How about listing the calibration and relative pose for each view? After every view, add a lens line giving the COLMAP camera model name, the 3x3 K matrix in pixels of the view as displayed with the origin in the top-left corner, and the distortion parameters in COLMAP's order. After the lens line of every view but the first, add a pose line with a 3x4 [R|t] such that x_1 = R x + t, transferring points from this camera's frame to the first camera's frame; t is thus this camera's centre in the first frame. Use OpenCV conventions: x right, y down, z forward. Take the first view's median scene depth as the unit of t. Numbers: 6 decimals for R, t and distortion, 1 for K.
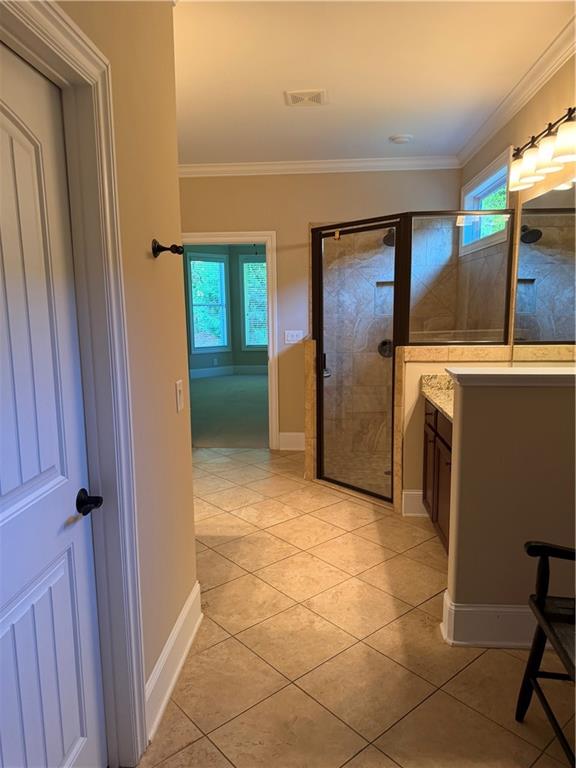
lens RADIAL K [[542.6, 0, 288.0], [0, 542.6, 384.0], [0, 0, 1]] dist [0.152603, -0.274635]
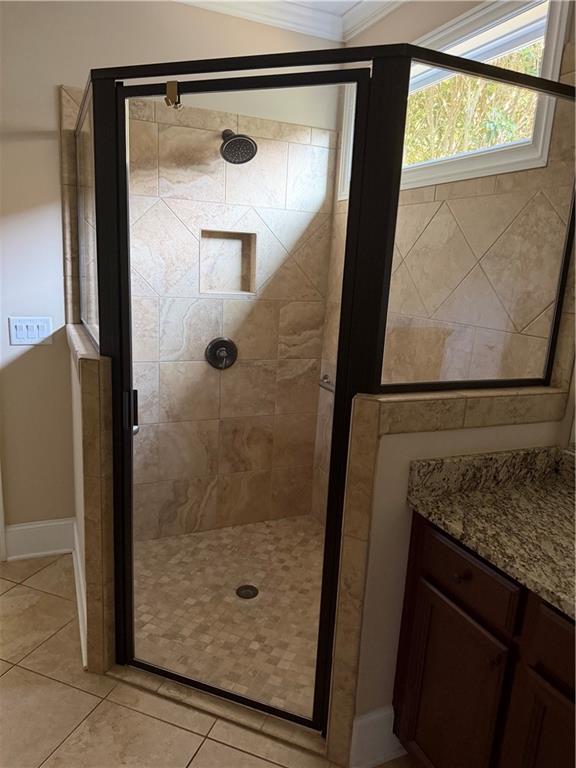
lens RADIAL K [[543.1, 0, 288.5], [0, 543.1, 390.7], [0, 0, 1]] dist [0.079938, -0.088820]
pose [[0.876637, -0.047467, 0.478806, -0.030792], [0.005187, 0.995996, 0.089242, -0.093663], [-0.481125, -0.075749, 0.873373, 0.582247]]
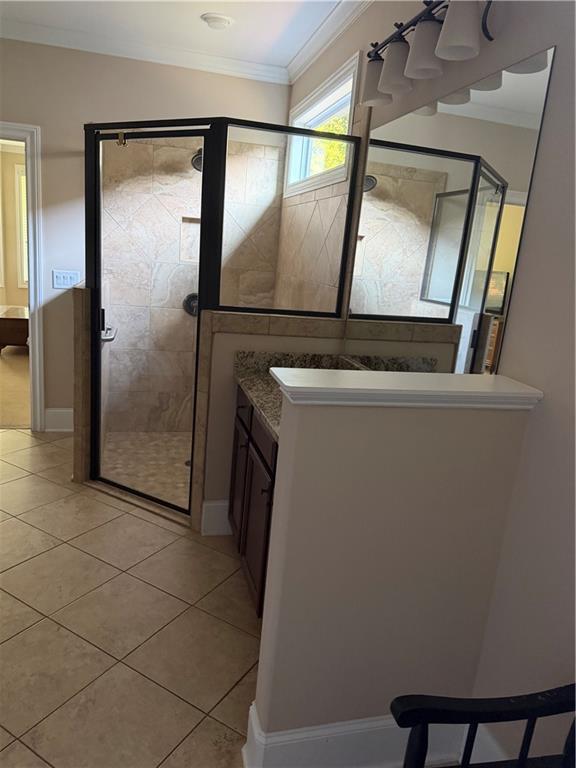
lens RADIAL K [[542.6, 0, 288.0], [0, 542.6, 384.0], [0, 0, 1]] dist [0.152603, -0.274635]
pose [[0.944022, 0.015826, 0.329503, 0.060430], [-0.048880, 0.994533, 0.092274, -0.037639], [-0.326241, -0.103215, 0.939635, 0.239418]]
